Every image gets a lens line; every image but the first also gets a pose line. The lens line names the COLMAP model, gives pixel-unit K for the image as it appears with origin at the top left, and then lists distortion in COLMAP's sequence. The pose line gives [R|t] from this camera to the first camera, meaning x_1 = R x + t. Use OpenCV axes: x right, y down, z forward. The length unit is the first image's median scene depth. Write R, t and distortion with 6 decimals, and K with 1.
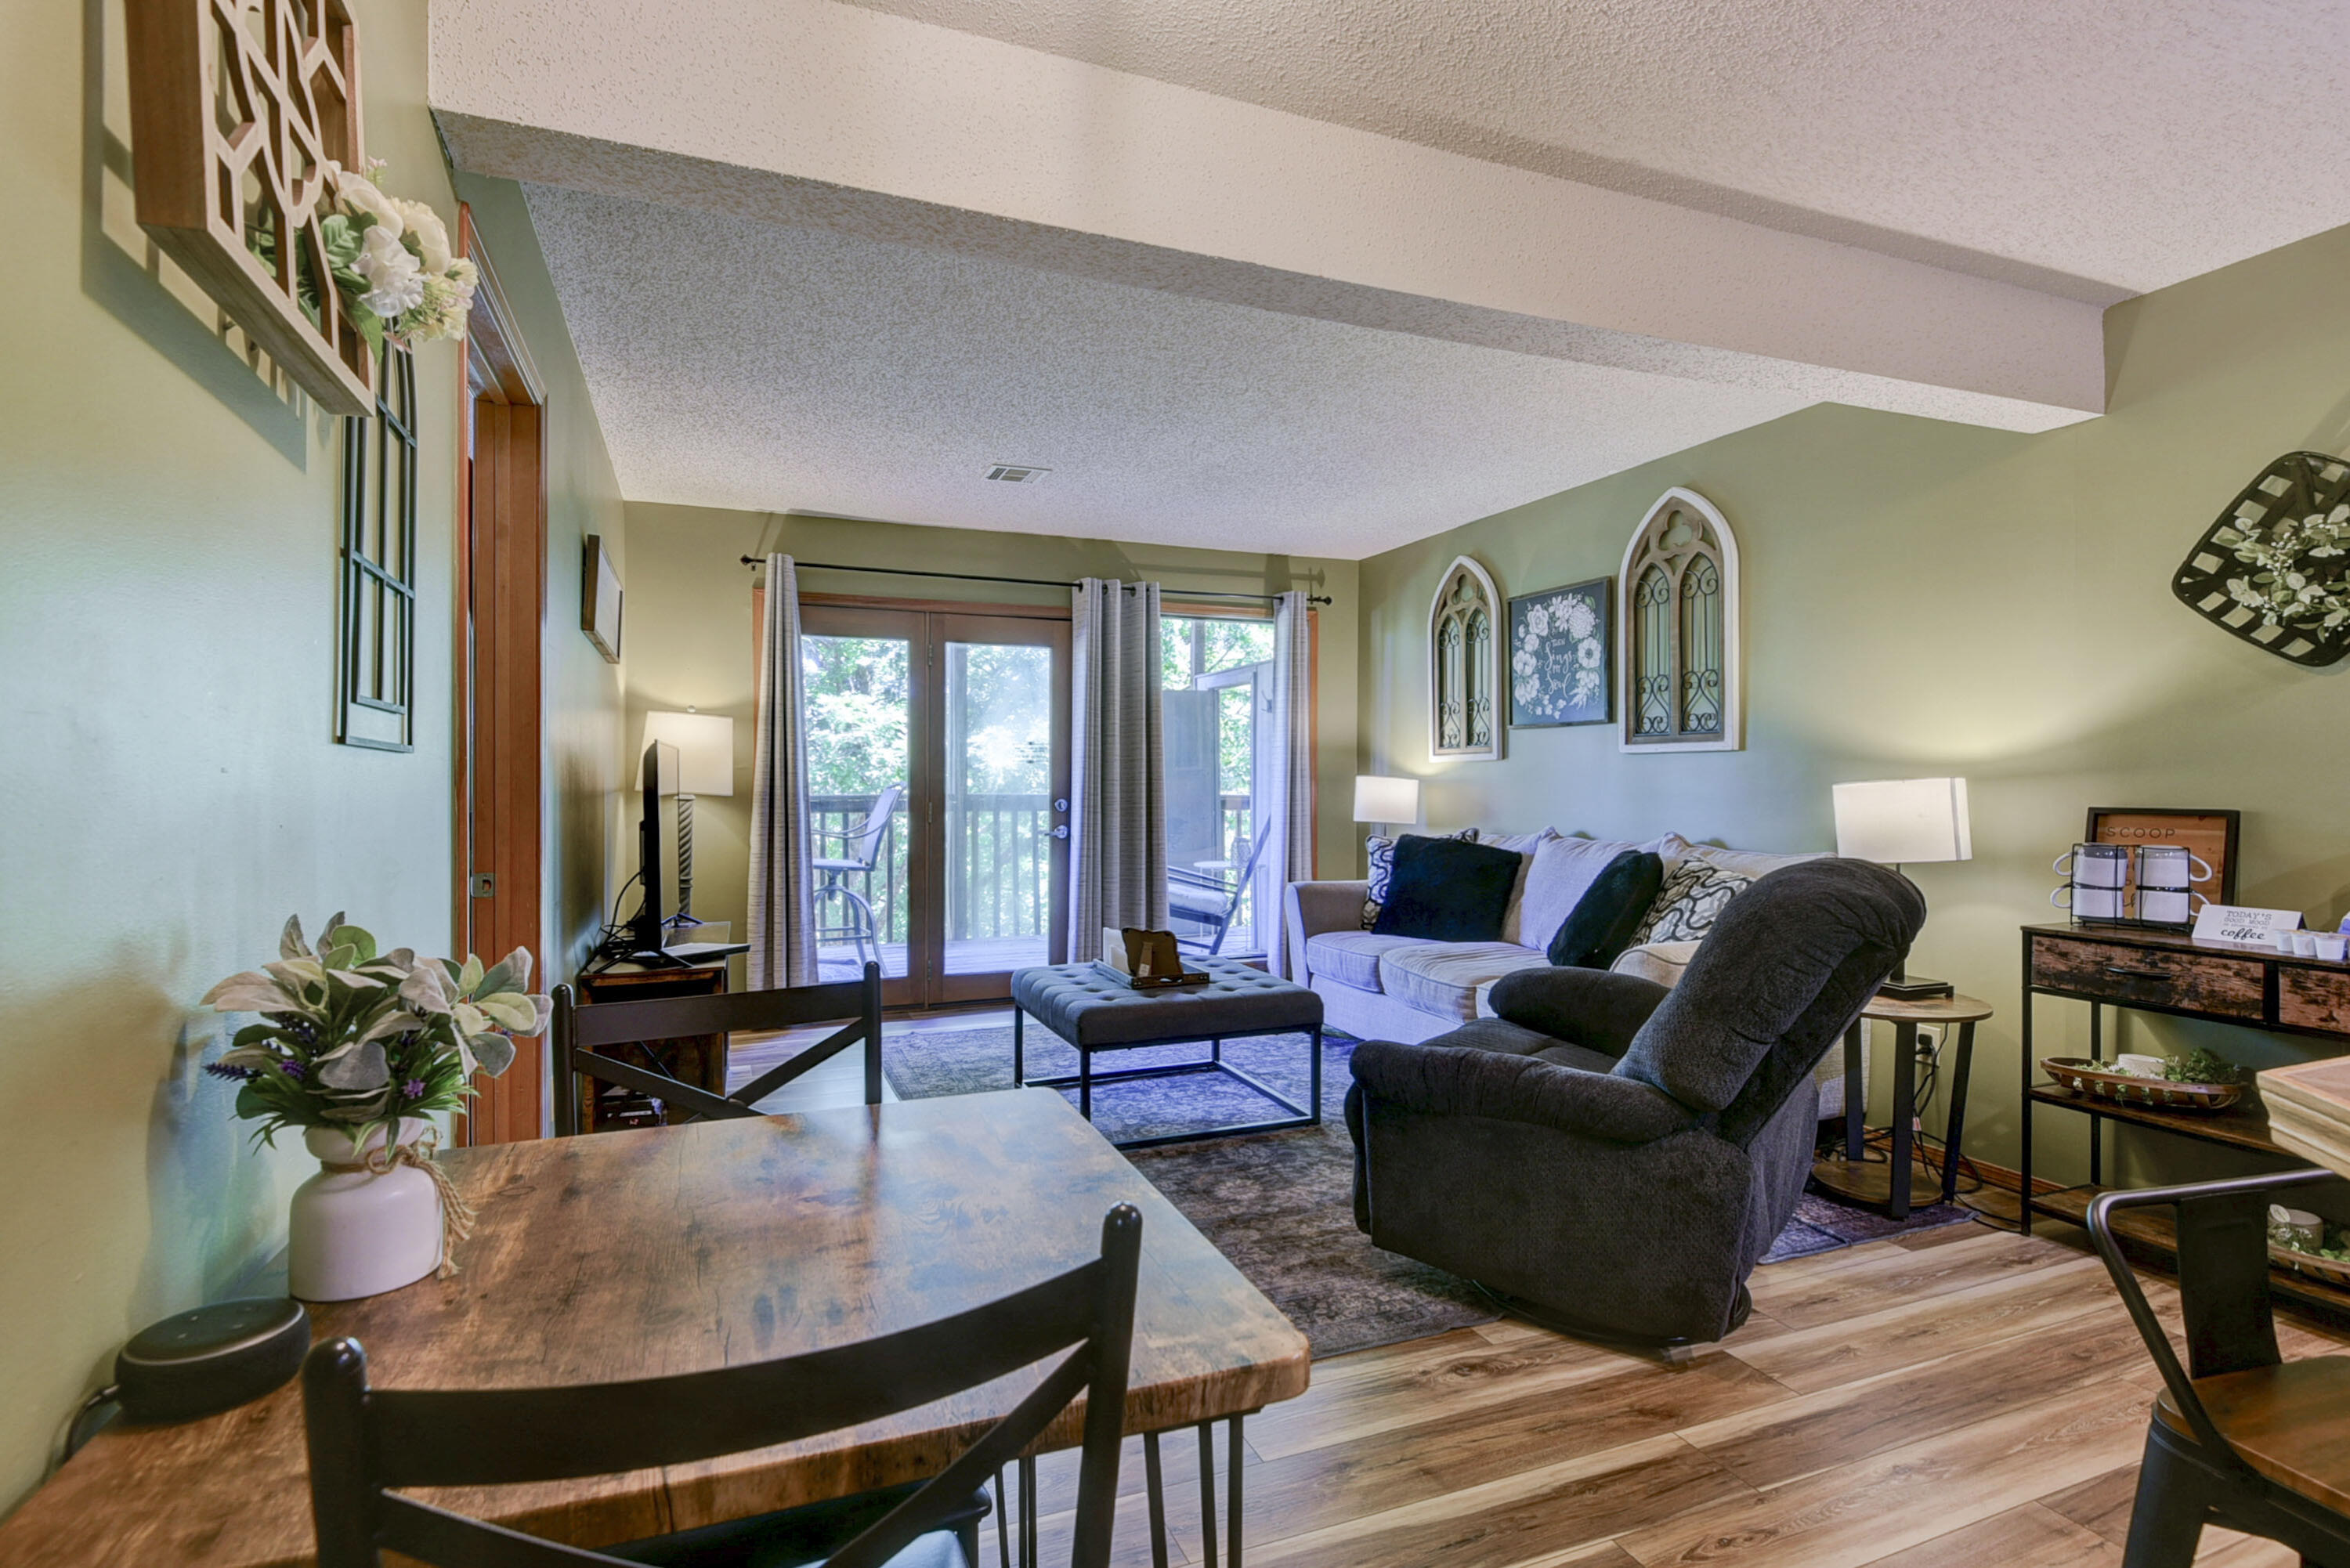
lens RADIAL K [[1153.6, 0, 1175.0], [0, 1153.6, 784.0], [0, 0, 1]] dist [0.001663, -0.000205]
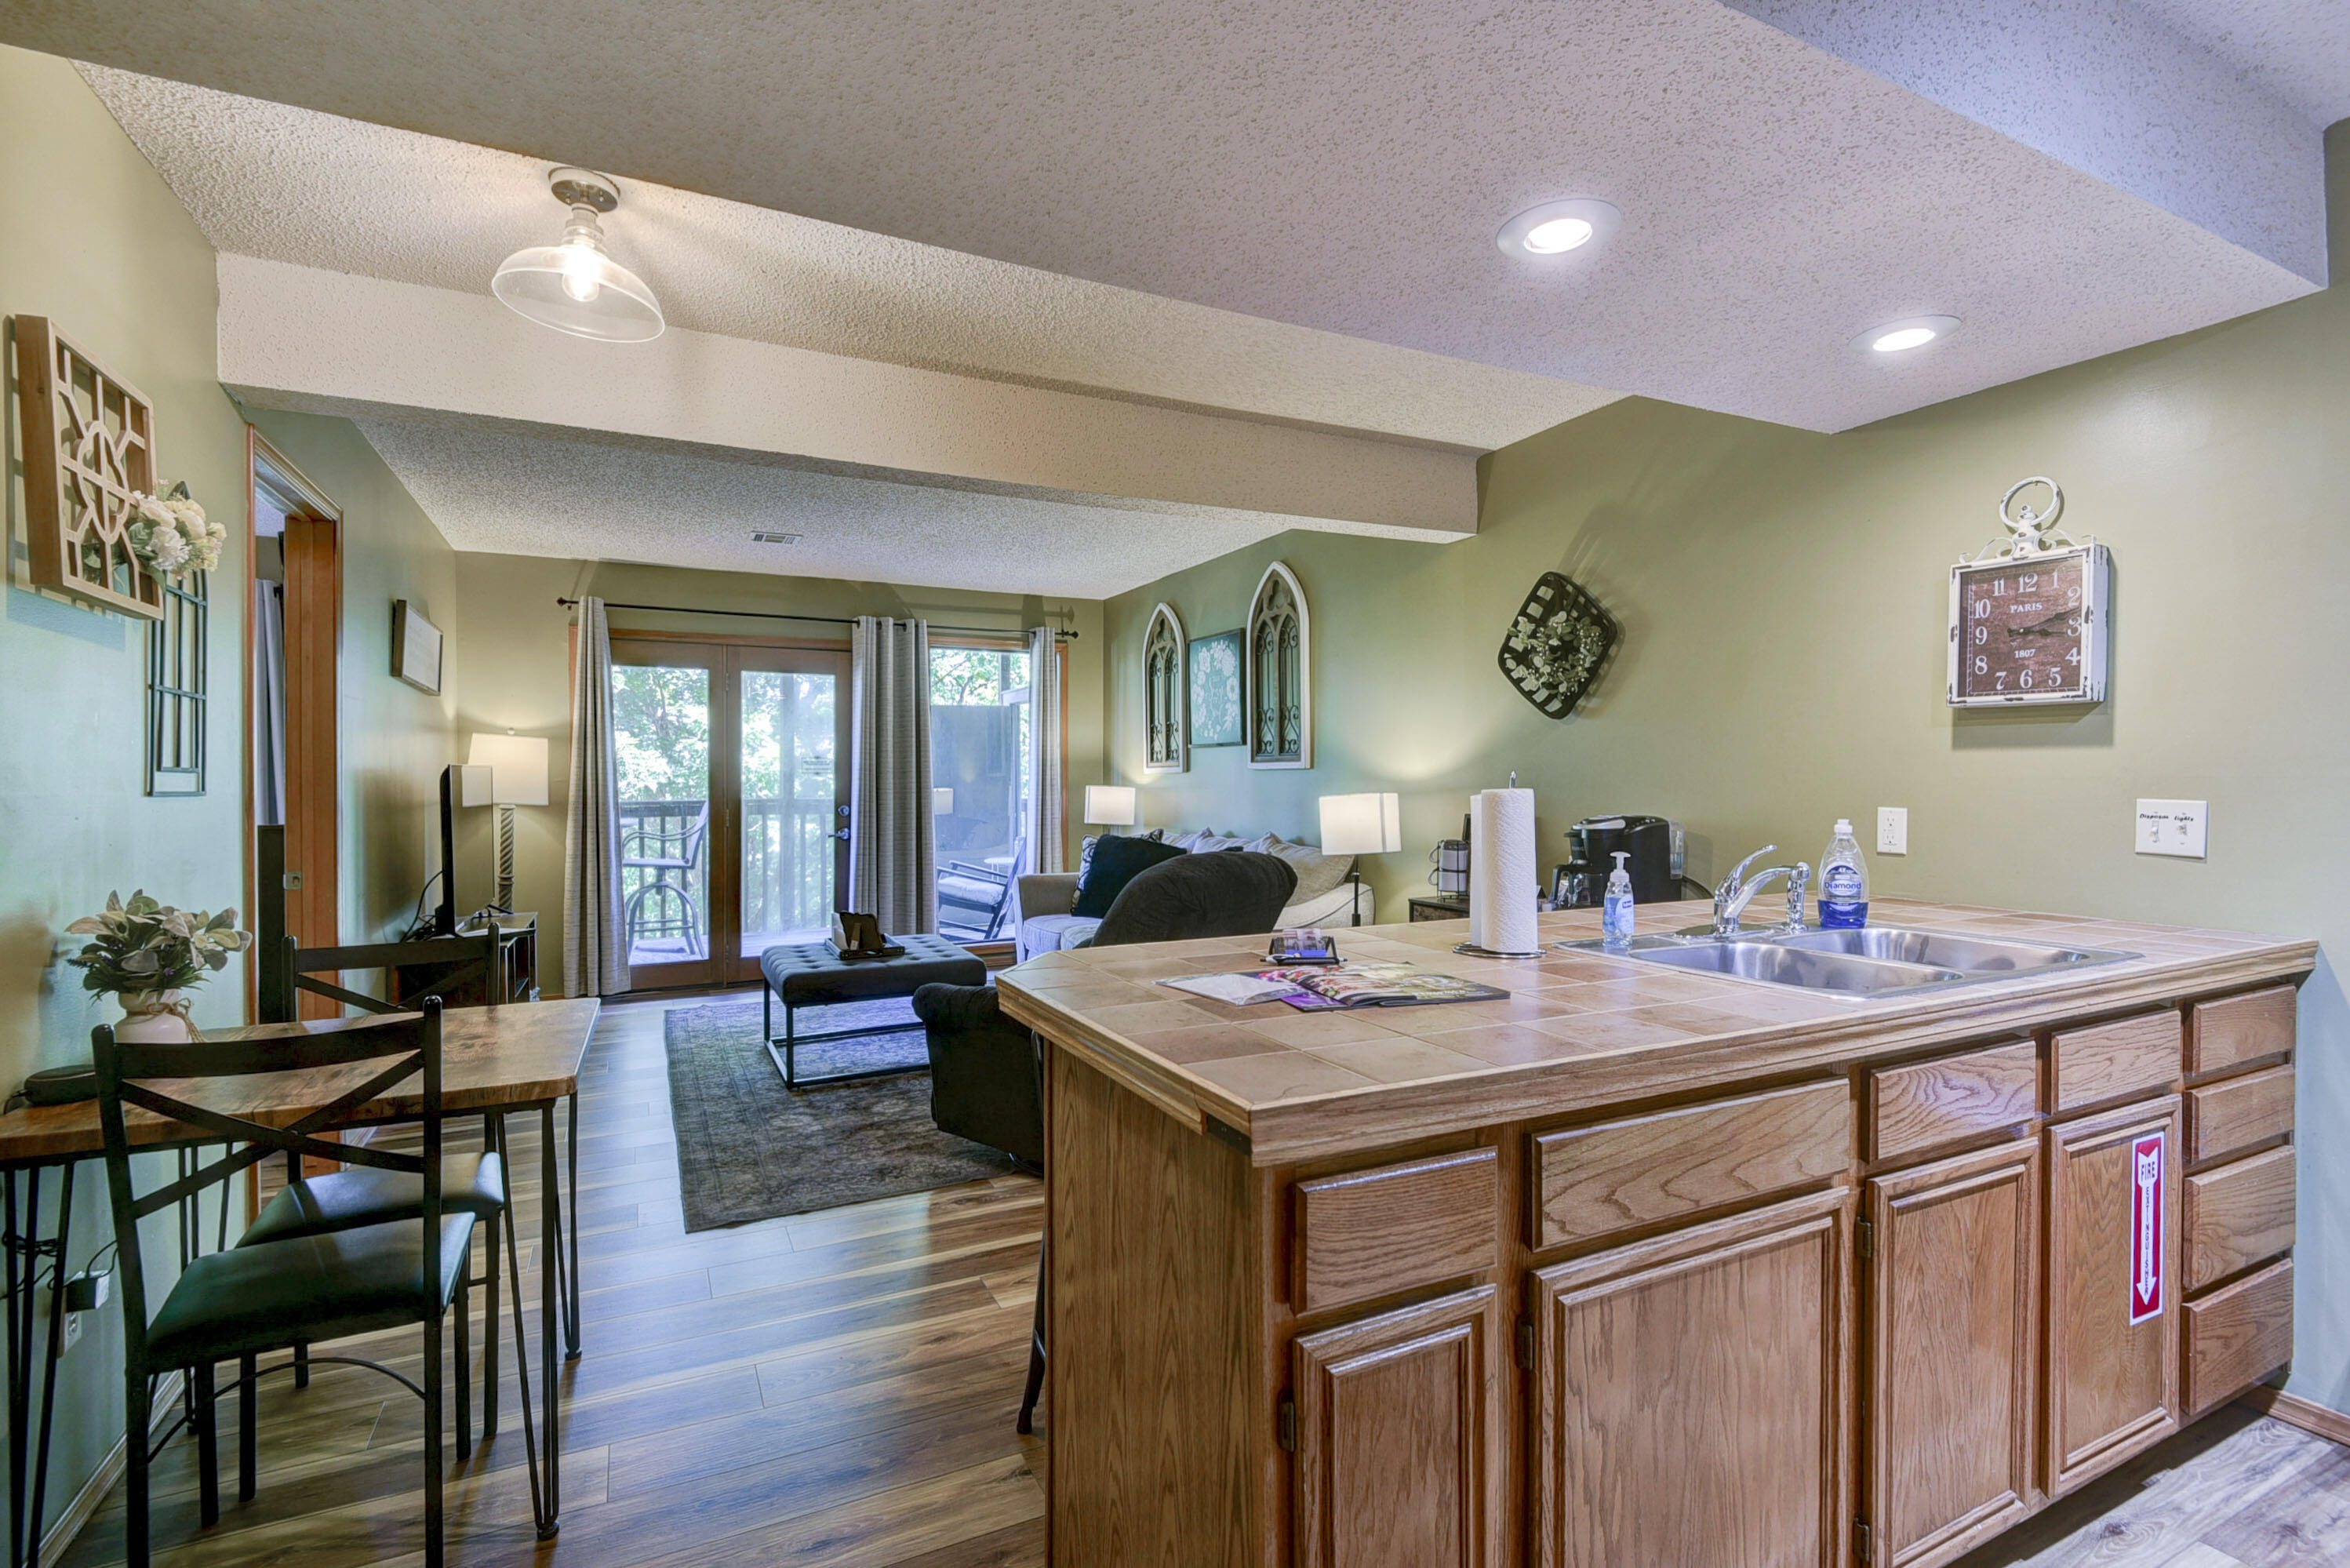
lens RADIAL K [[1133.6, 0, 1128.4], [0, 1133.6, 784.1], [0, 0, 1]] dist [-0.003226, -0.001181]
pose [[0.998920, -0.006093, 0.046059, 0.201136], [0.005990, 0.999979, 0.002372, -0.014266], [-0.046073, -0.002094, 0.998936, -0.230064]]
